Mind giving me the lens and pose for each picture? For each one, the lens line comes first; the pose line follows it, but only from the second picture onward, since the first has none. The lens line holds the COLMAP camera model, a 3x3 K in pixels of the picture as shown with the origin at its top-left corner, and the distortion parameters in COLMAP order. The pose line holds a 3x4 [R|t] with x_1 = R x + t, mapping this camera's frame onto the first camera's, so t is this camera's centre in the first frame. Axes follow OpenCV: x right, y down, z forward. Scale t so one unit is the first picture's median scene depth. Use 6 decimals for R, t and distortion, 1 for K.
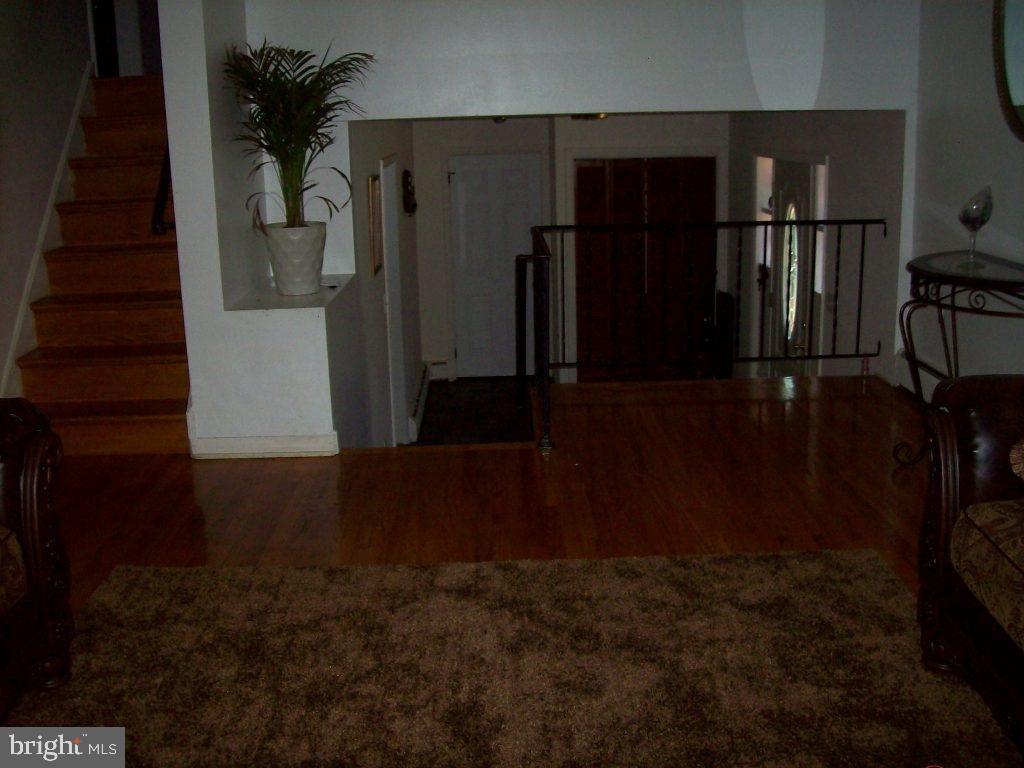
lens RADIAL K [[1082.5, 0, 498.6], [0, 1082.5, 385.0], [0, 0, 1]] dist [-0.192588, 0.171514]
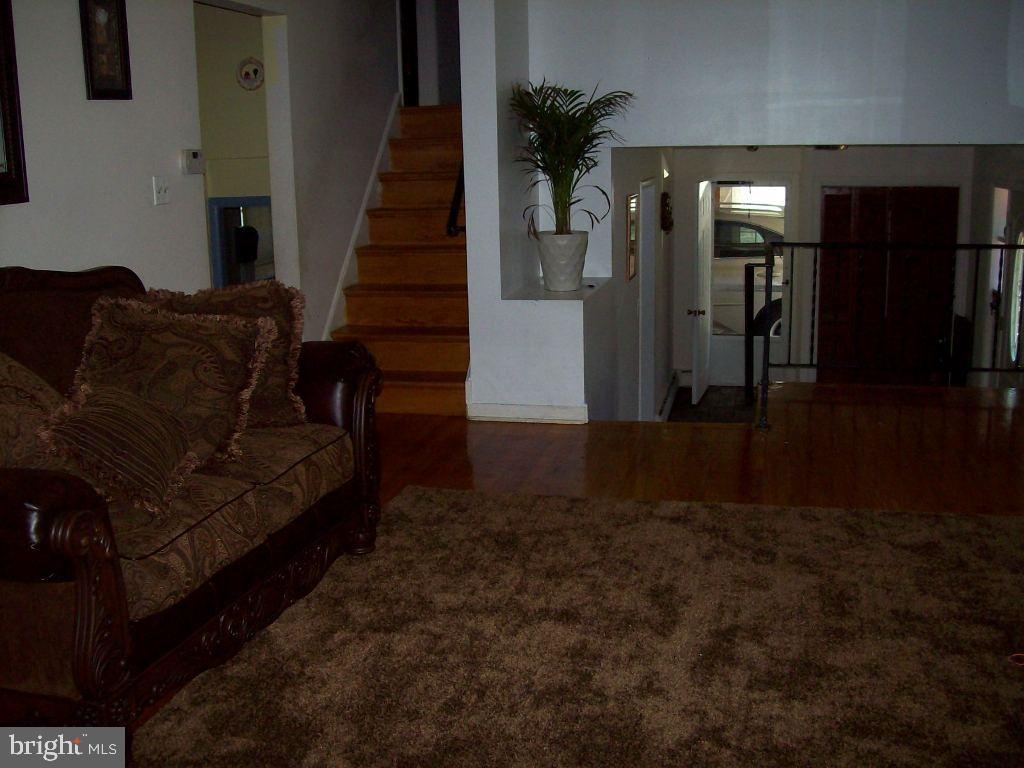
lens RADIAL K [[1082.5, 0, 498.6], [0, 1082.5, 385.0], [0, 0, 1]] dist [-0.192588, 0.171514]
pose [[0.969343, 0.056158, -0.239209, 0.043884], [-0.061376, 0.998011, -0.014416, 0.047874], [0.237924, 0.028656, 0.970861, -0.207900]]
